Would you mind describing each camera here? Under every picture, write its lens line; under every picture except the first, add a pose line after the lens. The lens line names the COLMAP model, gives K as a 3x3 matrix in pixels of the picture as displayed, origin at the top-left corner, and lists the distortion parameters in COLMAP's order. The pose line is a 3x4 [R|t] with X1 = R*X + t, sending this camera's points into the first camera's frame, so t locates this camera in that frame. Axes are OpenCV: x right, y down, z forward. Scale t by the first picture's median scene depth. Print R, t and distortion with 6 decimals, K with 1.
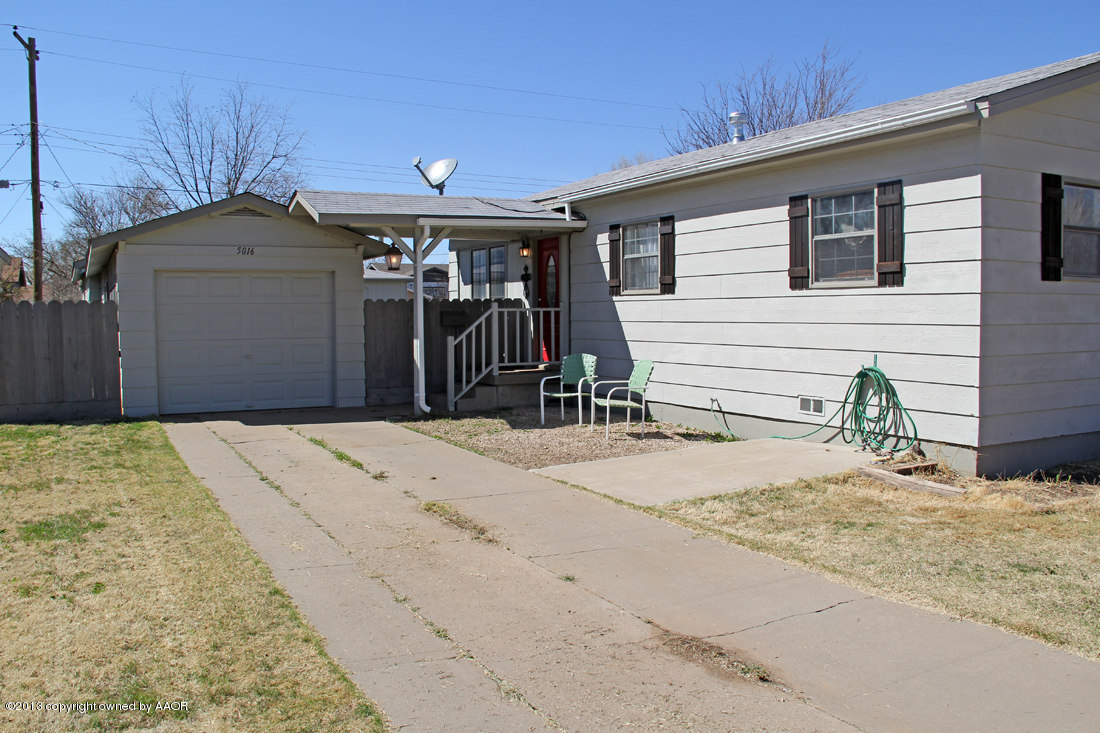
lens RADIAL K [[885.1, 0, 550.0], [0, 885.1, 366.5], [0, 0, 1]] dist [-0.167842, 0.113594]
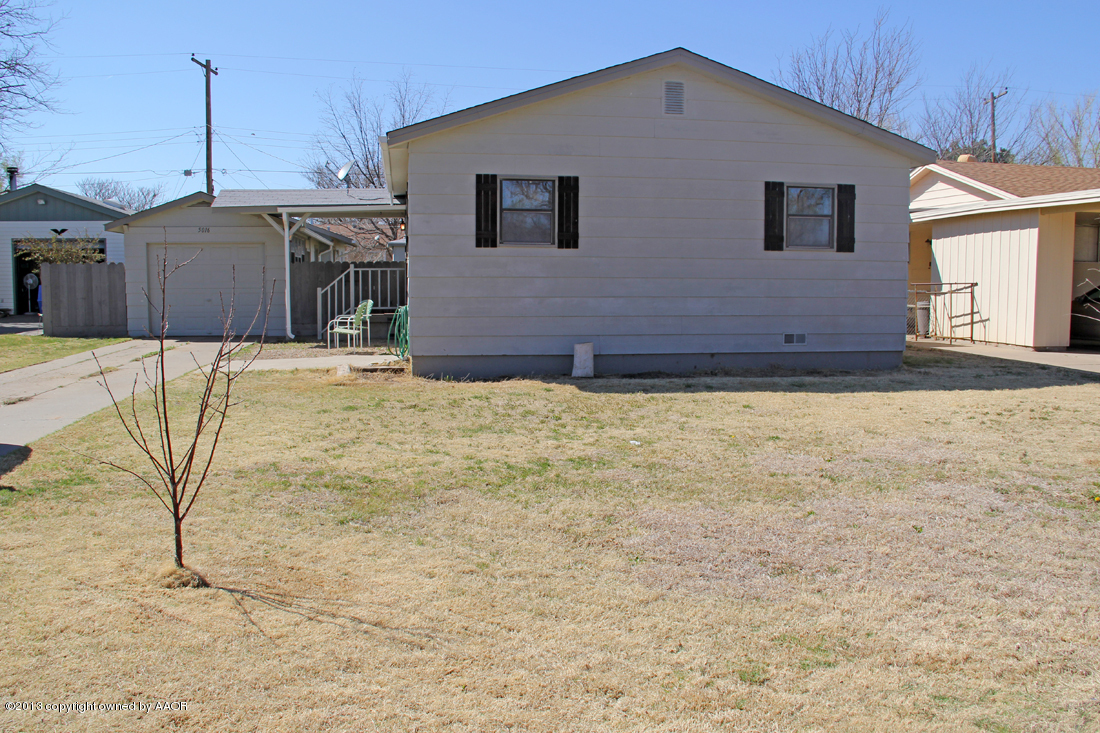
lens RADIAL K [[923.3, 0, 550.0], [0, 923.3, 366.5], [0, 0, 1]] dist [-0.171521, 0.141432]
pose [[0.938988, 0.041620, -0.341423, 0.755892], [-0.028657, 0.998667, 0.042926, 0.019726], [0.342755, -0.030523, 0.938929, -0.278065]]
